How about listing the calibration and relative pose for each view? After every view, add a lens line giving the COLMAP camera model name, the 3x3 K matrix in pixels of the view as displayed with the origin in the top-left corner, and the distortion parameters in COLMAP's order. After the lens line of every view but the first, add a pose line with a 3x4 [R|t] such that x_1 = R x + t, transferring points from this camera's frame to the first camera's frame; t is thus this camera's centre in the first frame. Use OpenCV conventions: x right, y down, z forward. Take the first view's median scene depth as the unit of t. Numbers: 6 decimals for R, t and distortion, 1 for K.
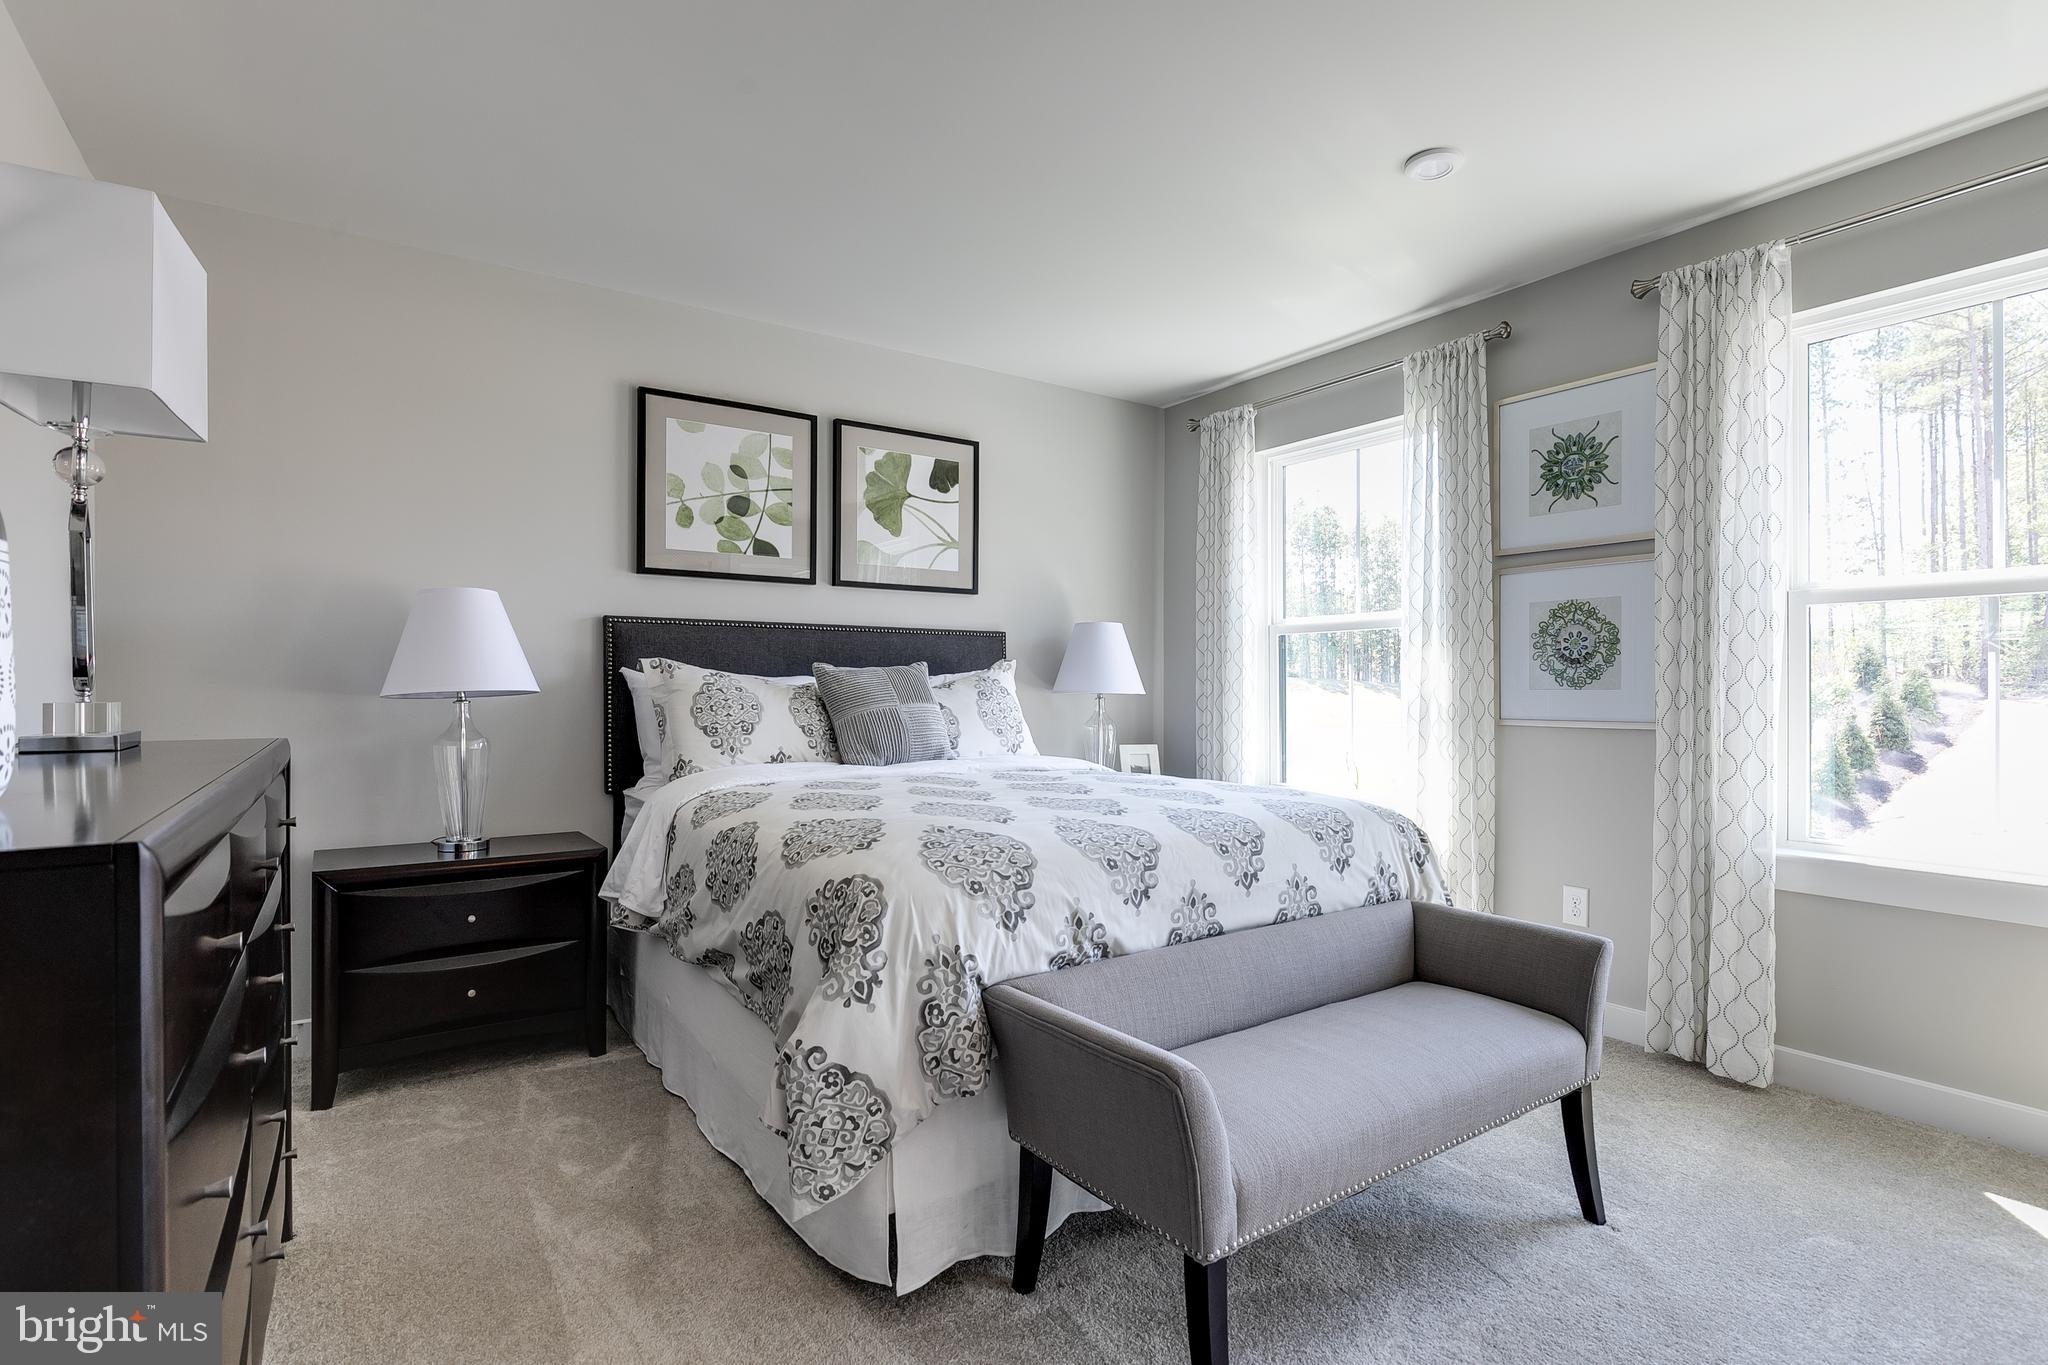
lens RADIAL K [[988.5, 0, 1028.7], [0, 988.5, 690.3], [0, 0, 1]] dist [0.004666, 0.000342]
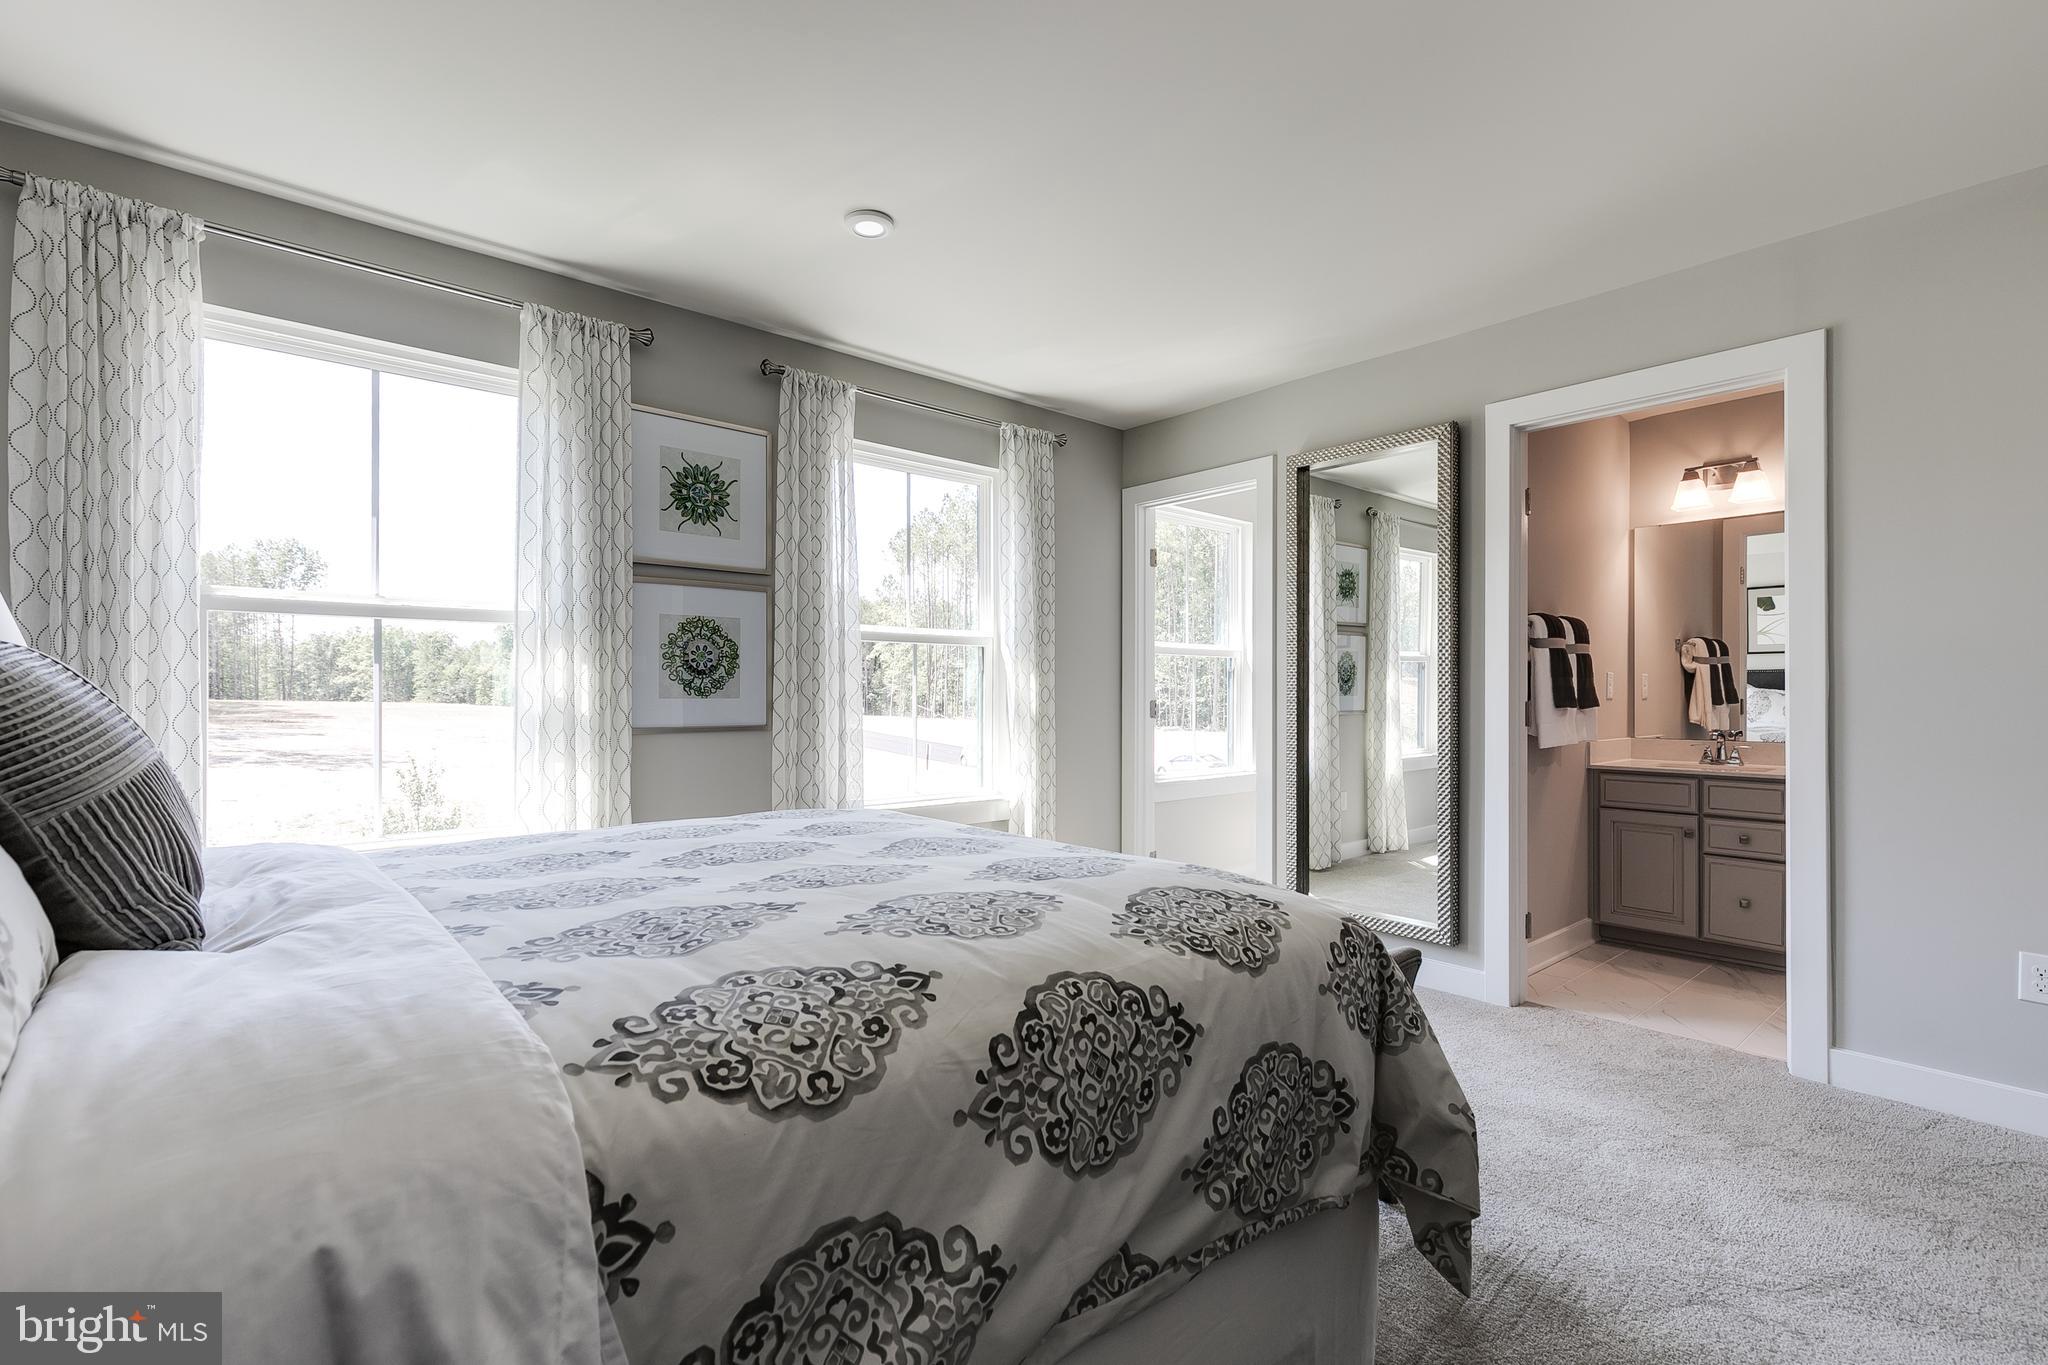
lens RADIAL K [[938.0, 0, 1035.7], [0, 938.0, 693.4], [0, 0, 1]] dist [-0.002459, 0.000747]
pose [[-0.124174, 0.002097, 0.992258, -0.524389], [-0.001505, 0.999996, -0.002302, -0.004164], [-0.992259, -0.001779, -0.124170, 0.758598]]
